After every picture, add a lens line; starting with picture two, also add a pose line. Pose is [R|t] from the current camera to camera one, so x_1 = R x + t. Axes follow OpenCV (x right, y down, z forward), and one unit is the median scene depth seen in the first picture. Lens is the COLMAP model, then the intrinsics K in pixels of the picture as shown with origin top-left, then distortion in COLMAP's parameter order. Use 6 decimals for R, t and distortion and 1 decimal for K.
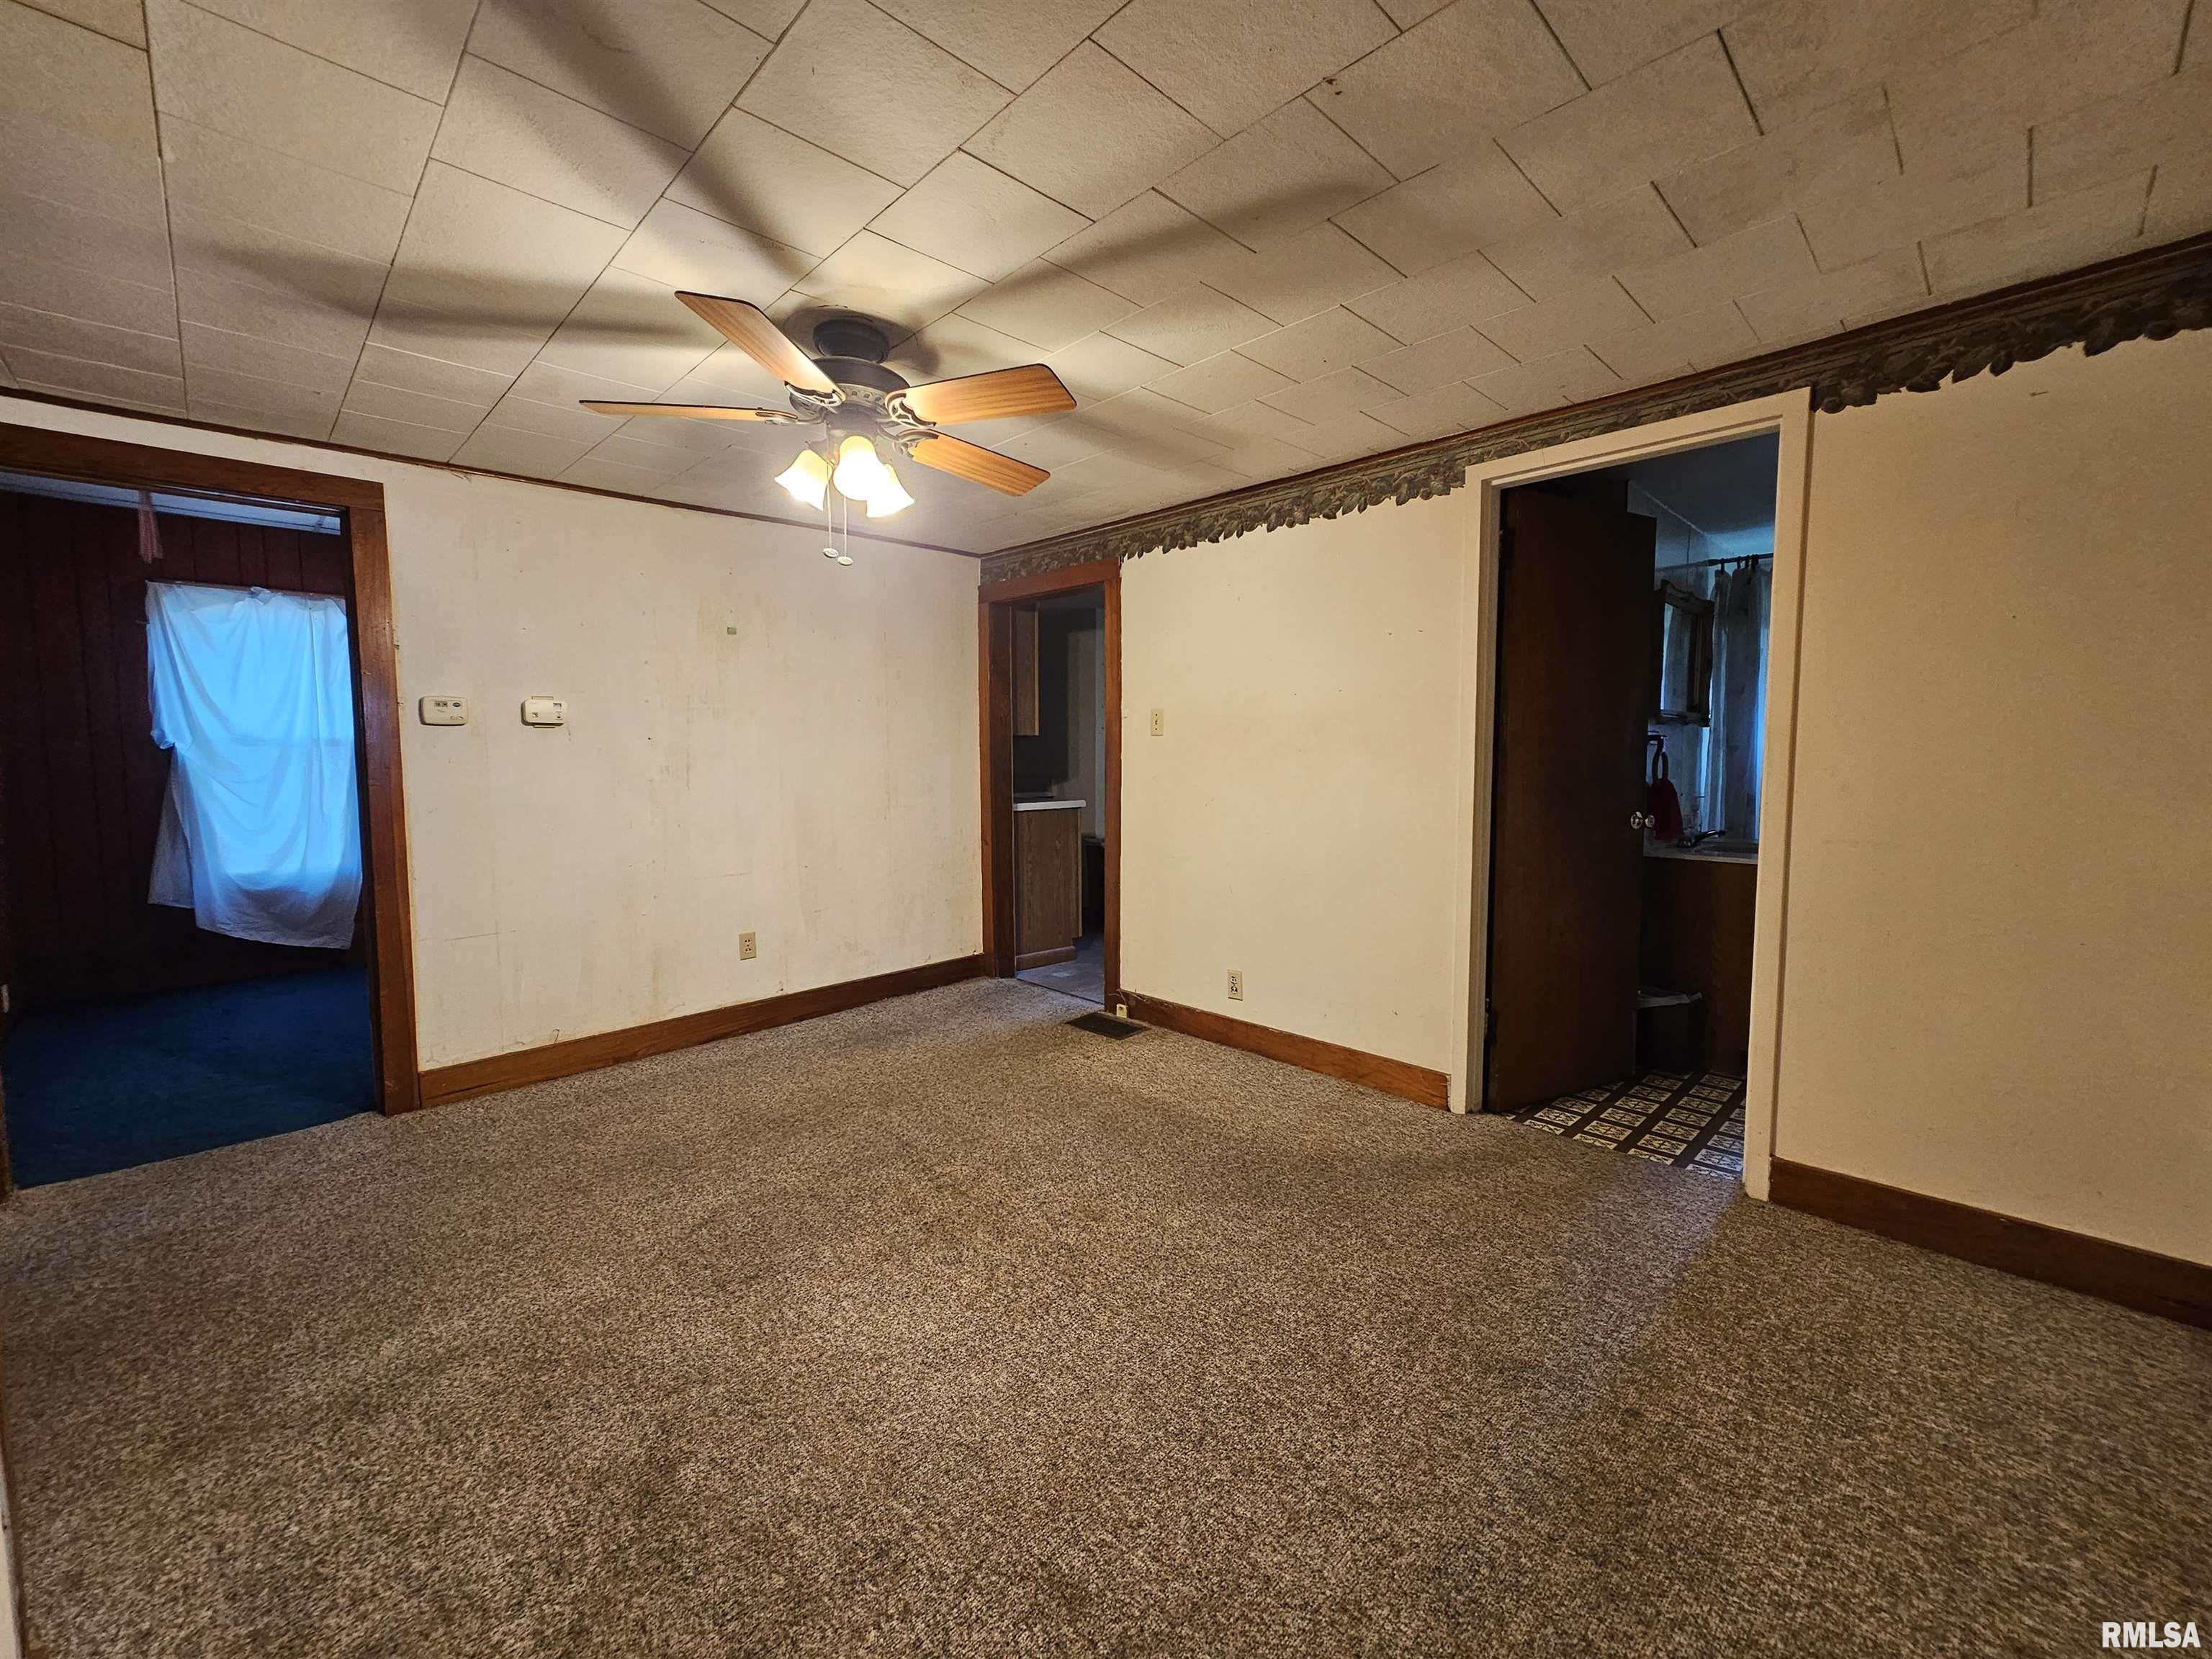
lens RADIAL K [[900.0, 0, 1111.9], [0, 900.0, 819.6], [0, 0, 1]] dist [-0.000858, 0.000129]
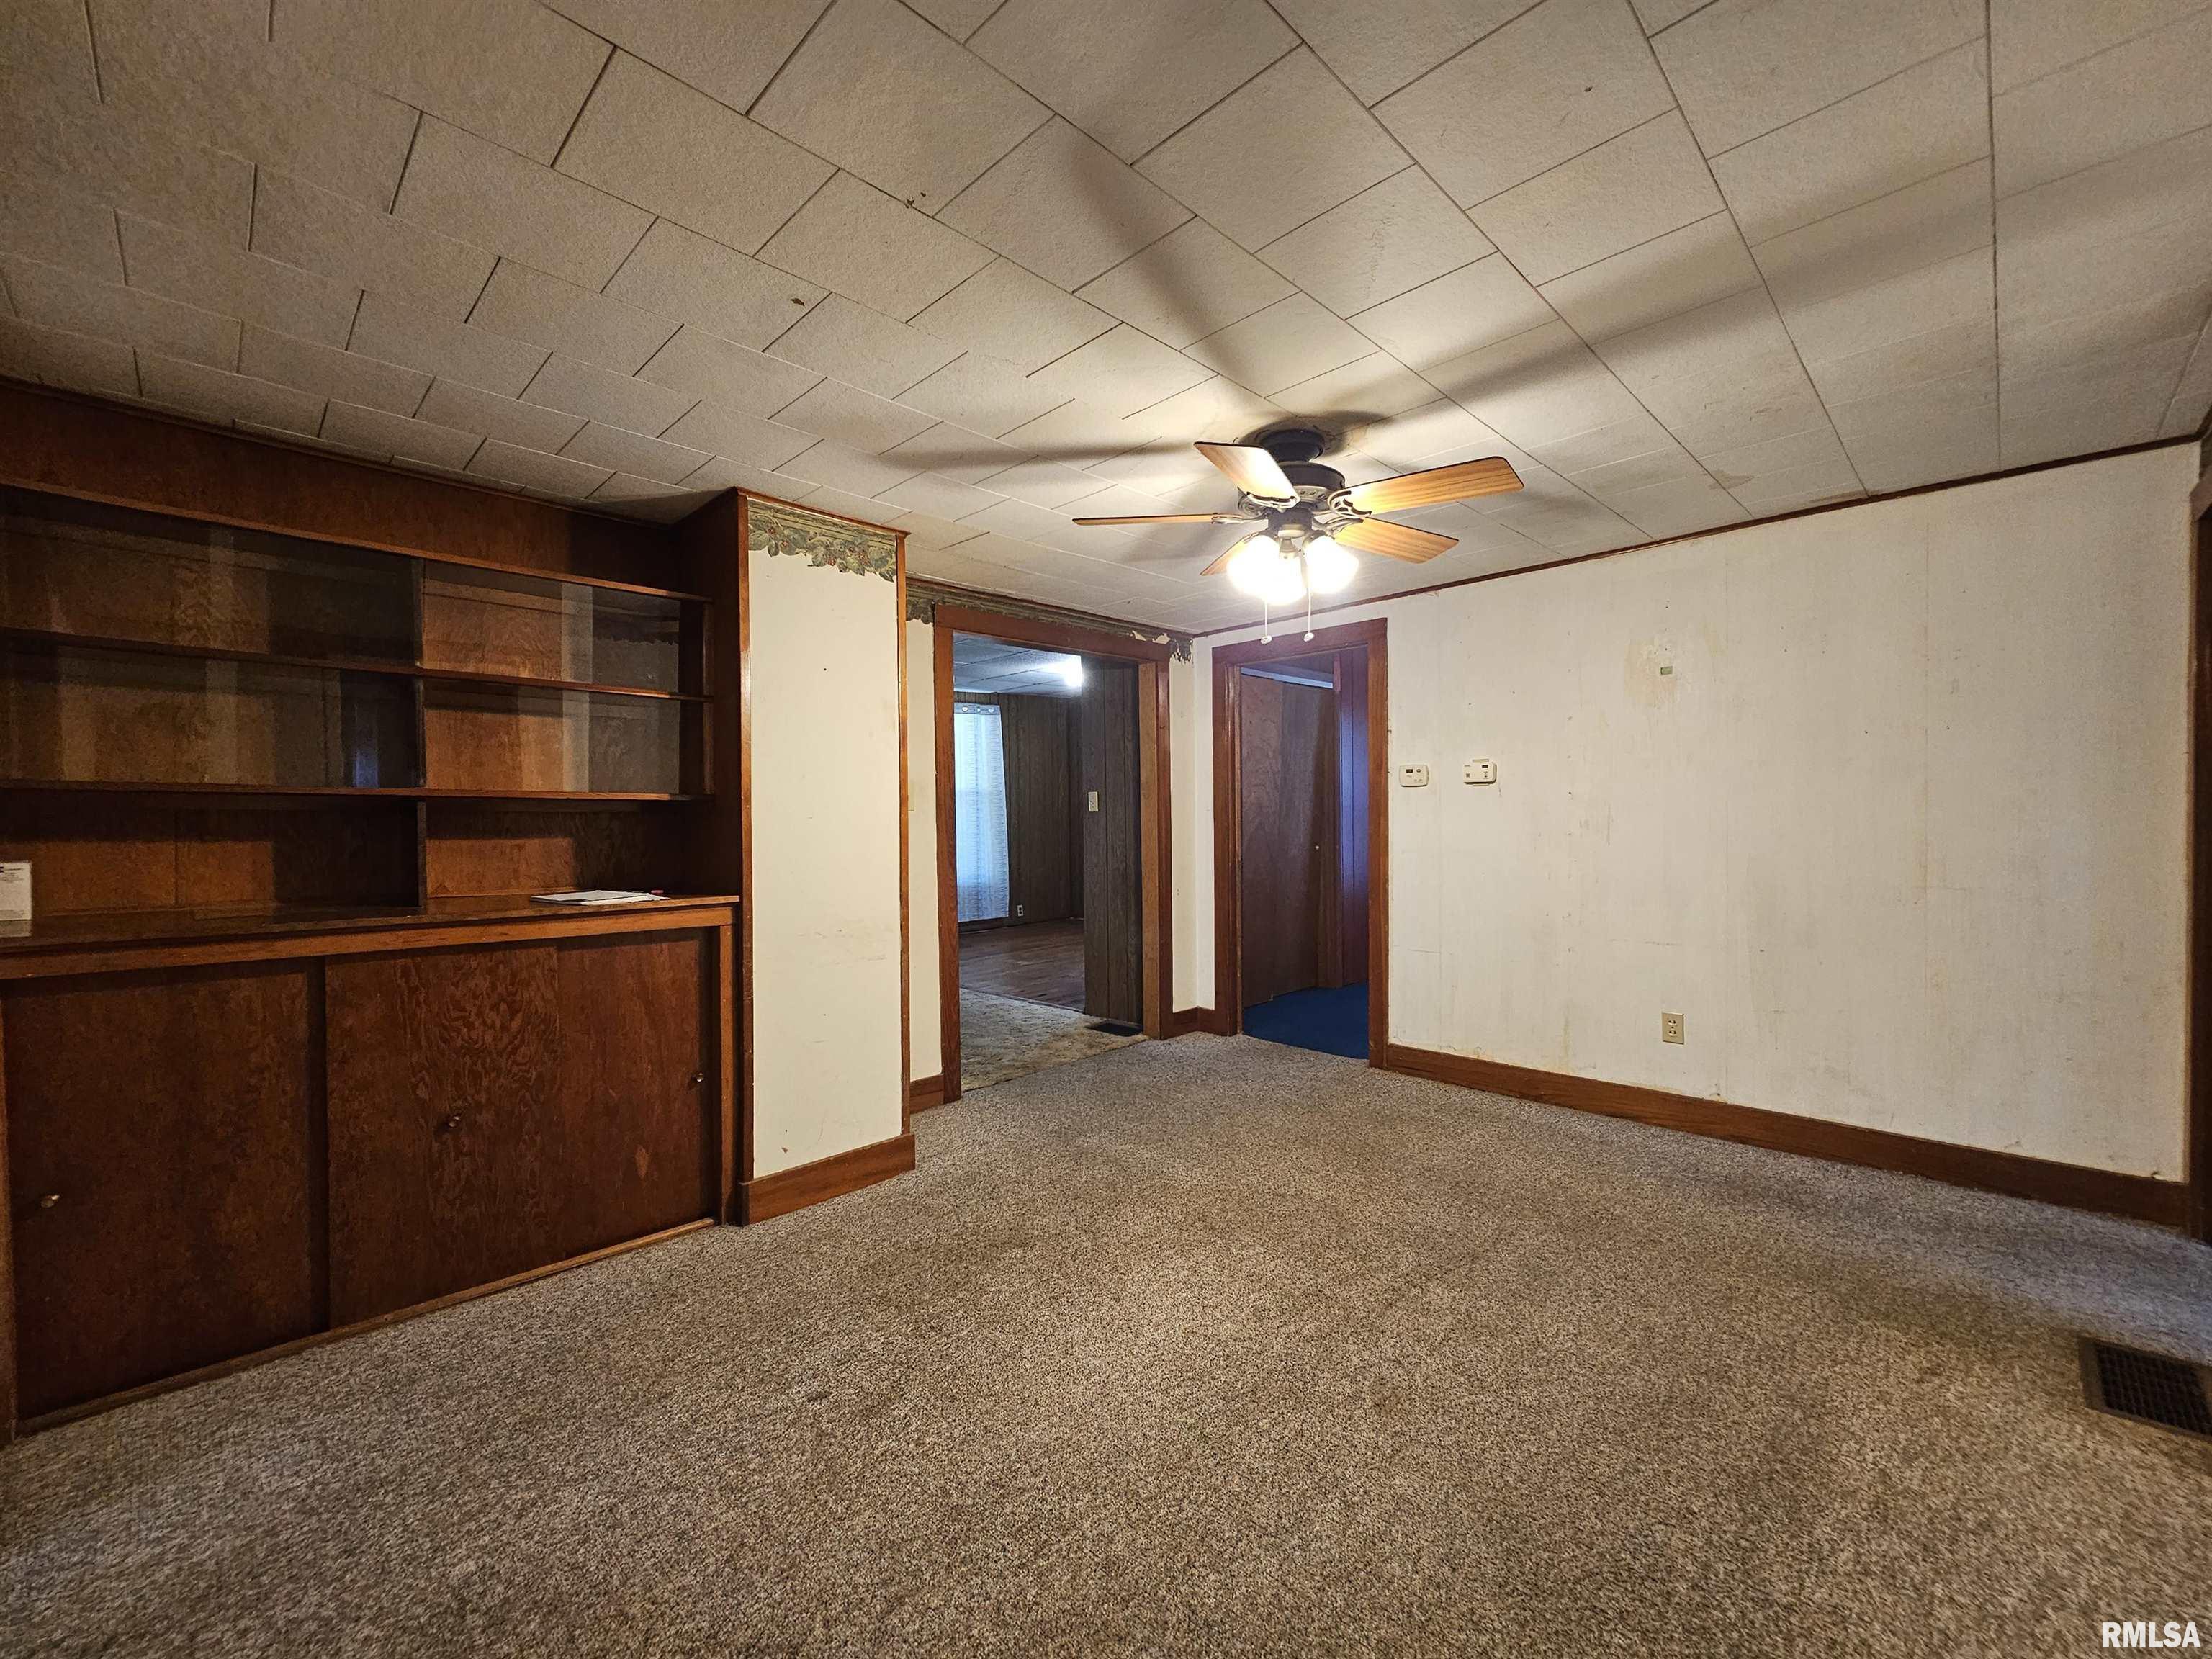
lens RADIAL K [[901.7, 0, 1113.5], [0, 901.7, 815.1], [0, 0, 1]] dist [0.002625, 0.000057]
pose [[0.008563, 0.012082, -0.999890, 0.602436], [-0.064479, 0.997853, 0.011505, -0.052052], [0.997882, 0.064374, 0.009323, 0.572643]]
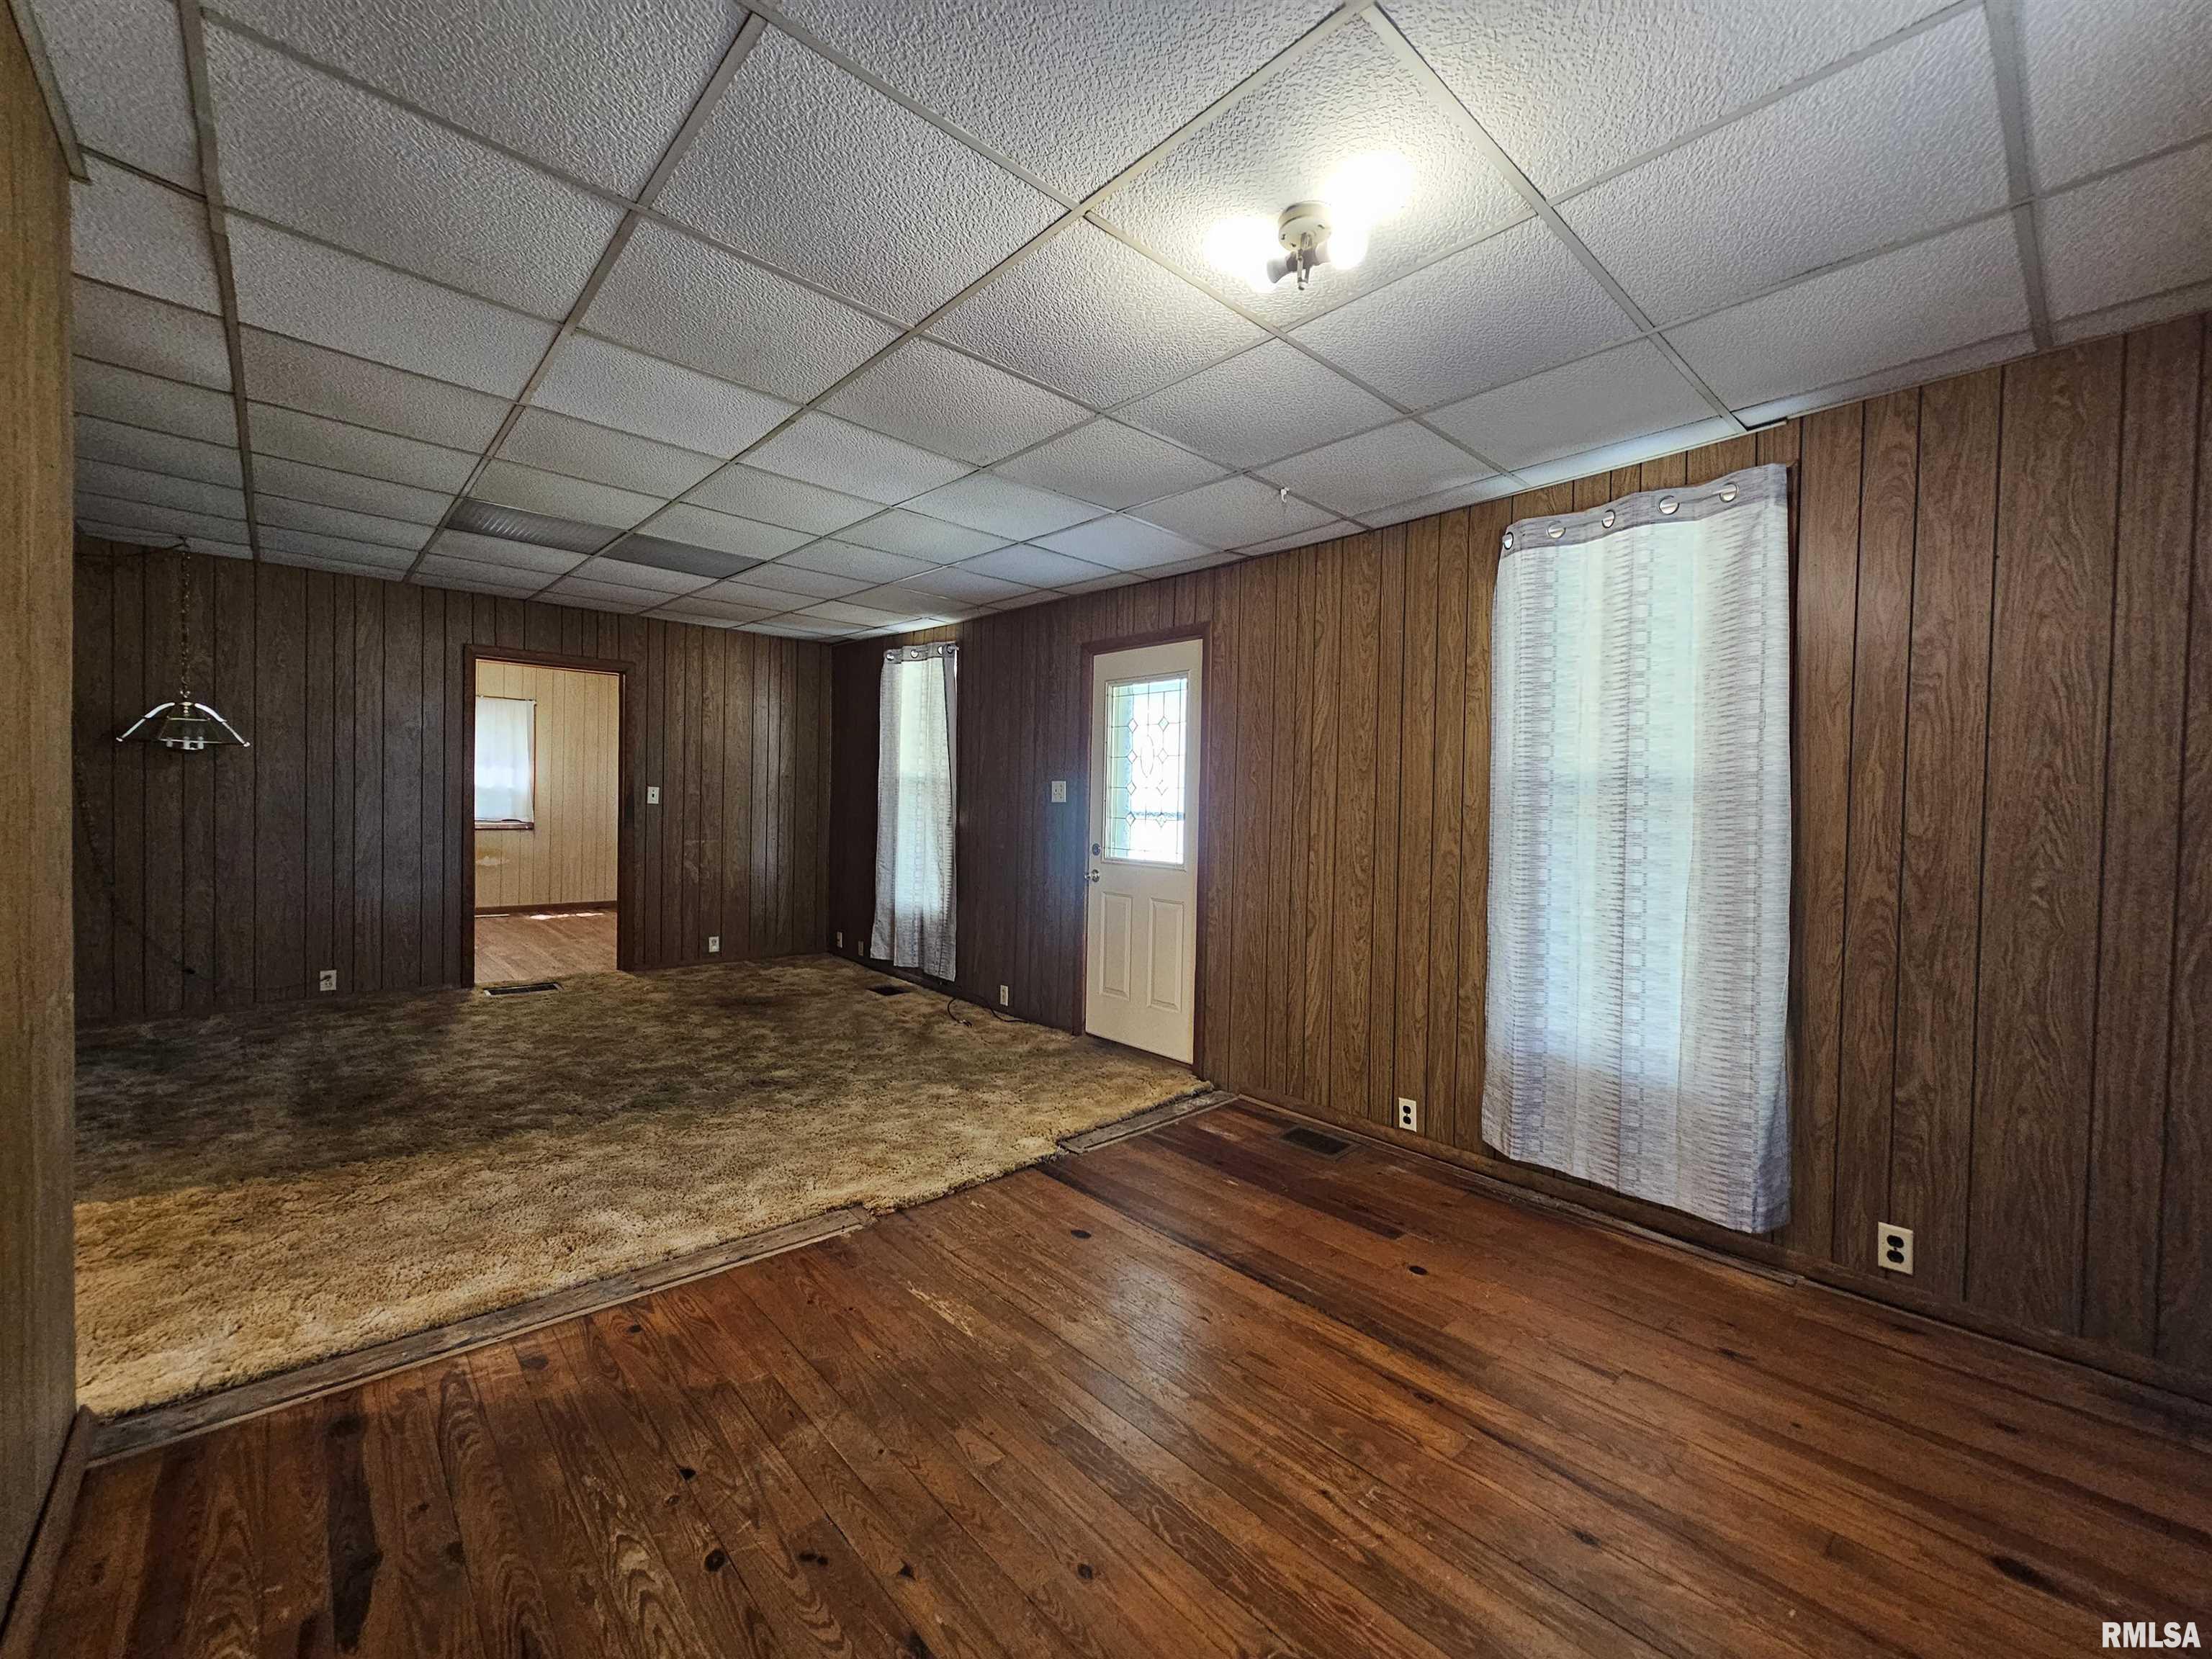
lens RADIAL K [[907.2, 0, 1112.0], [0, 907.2, 822.0], [0, 0, 1]] dist [0.000066, 0.000260]
pose [[-0.998909, -0.021380, 0.041519, -1.931113], [-0.017388, 0.995398, 0.094231, -0.101158], [-0.043342, 0.093407, -0.994684, 1.101869]]
